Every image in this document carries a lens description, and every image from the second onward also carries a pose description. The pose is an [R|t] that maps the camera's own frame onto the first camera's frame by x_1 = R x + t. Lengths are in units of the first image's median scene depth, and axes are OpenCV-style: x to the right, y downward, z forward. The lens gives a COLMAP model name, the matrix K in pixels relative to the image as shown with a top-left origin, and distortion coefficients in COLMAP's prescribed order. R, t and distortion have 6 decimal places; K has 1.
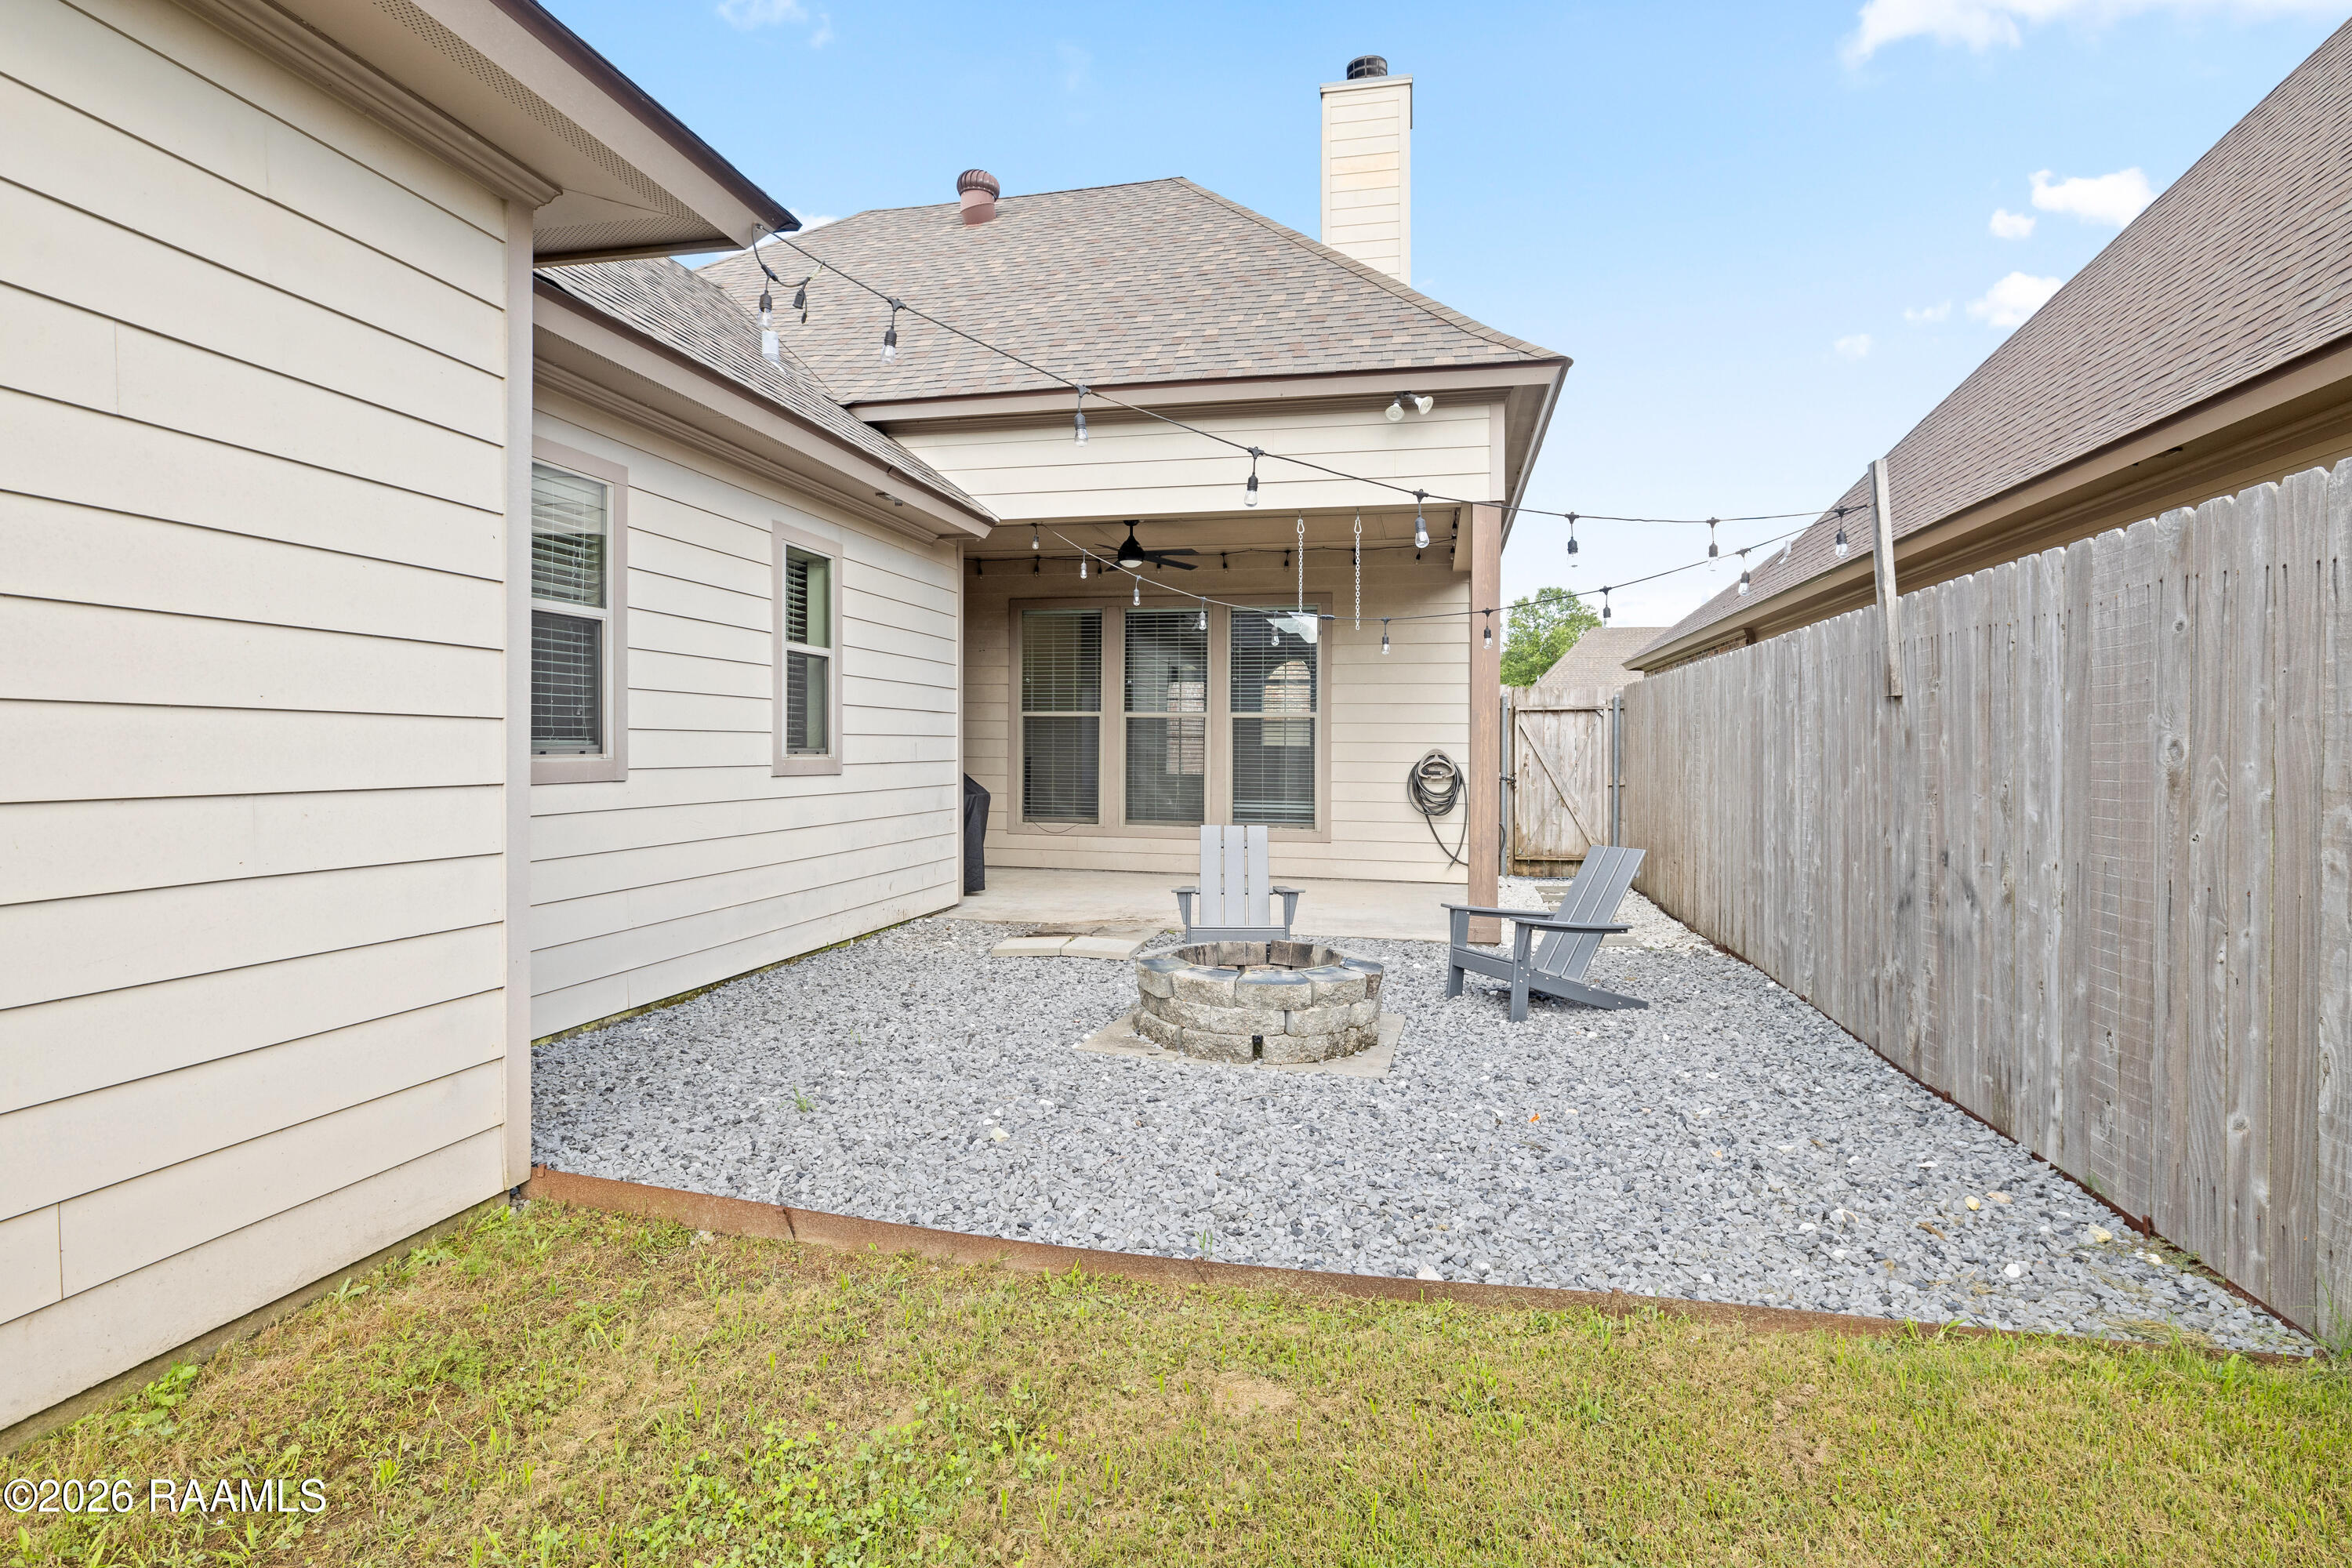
lens RADIAL K [[1172.3, 0, 1173.6], [0, 1172.3, 754.0], [0, 0, 1]] dist [-0.000946, -0.000069]
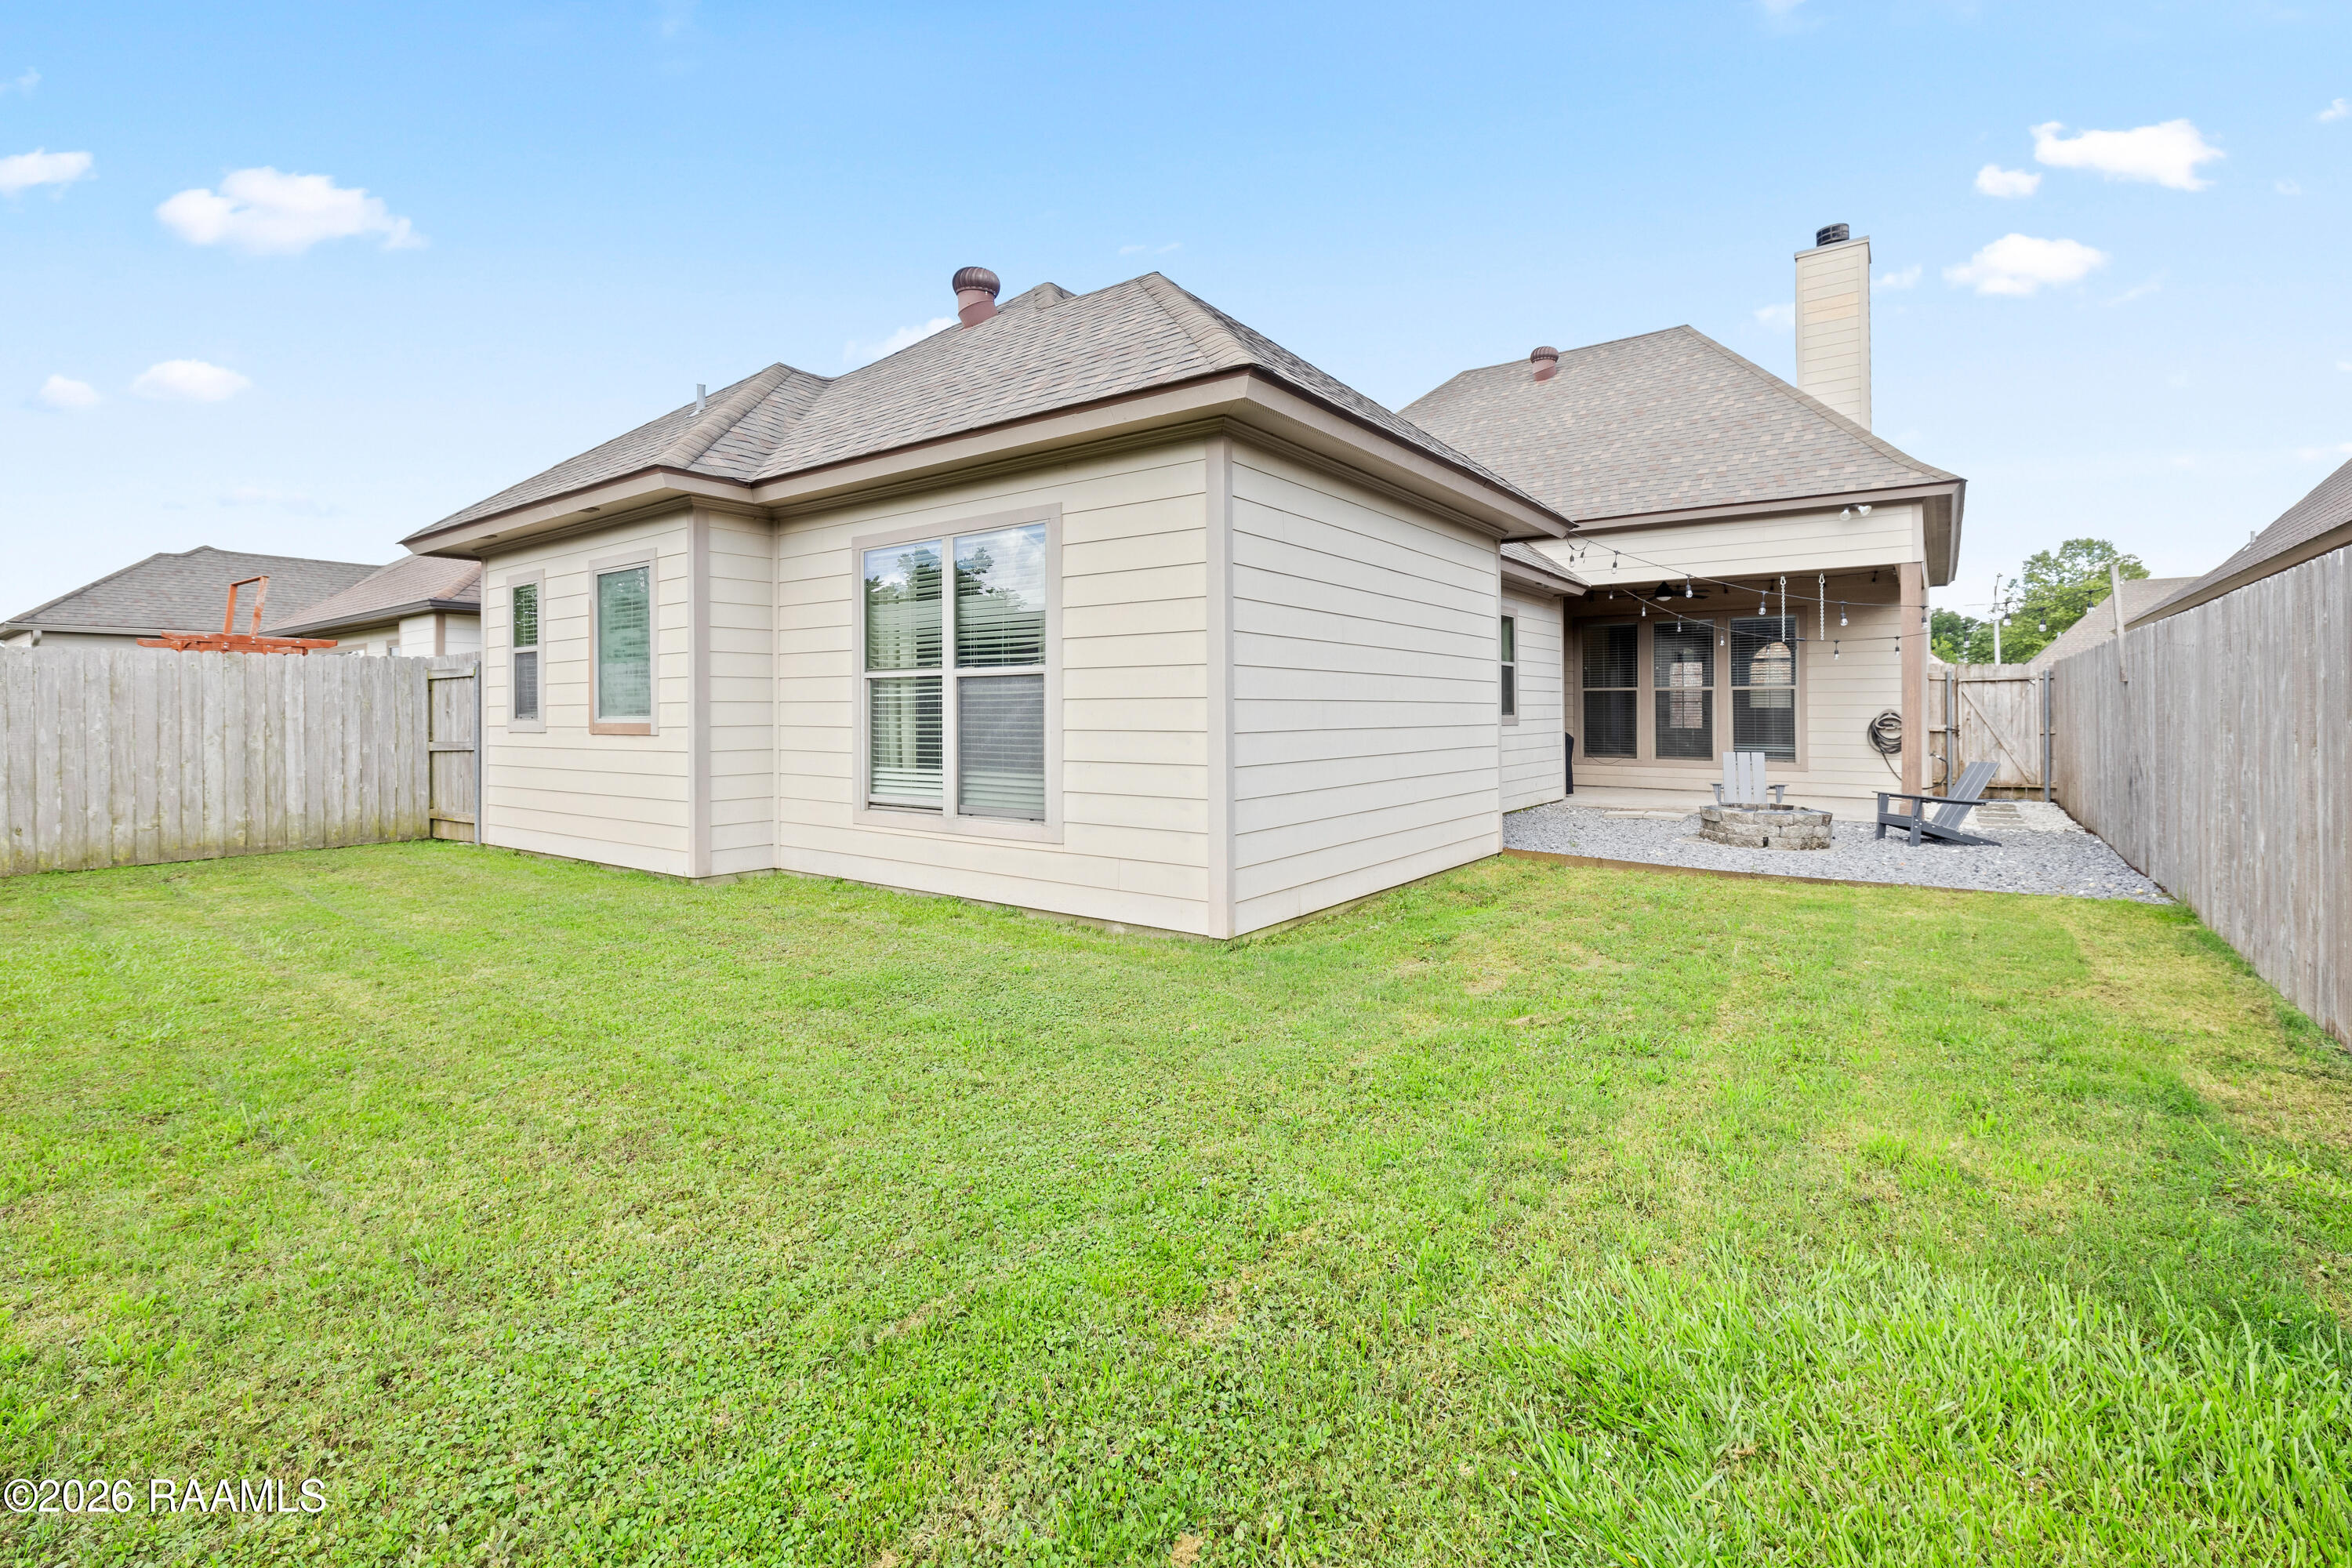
lens RADIAL K [[1033.0, 0, 1184.1], [0, 1033.0, 710.3], [0, 0, 1]] dist [0.007921, 0.000139]
pose [[0.915261, -0.010429, -0.402726, -0.066399], [0.007762, 0.999936, -0.008254, 0.001407], [0.402787, 0.004429, 0.915283, -0.575231]]
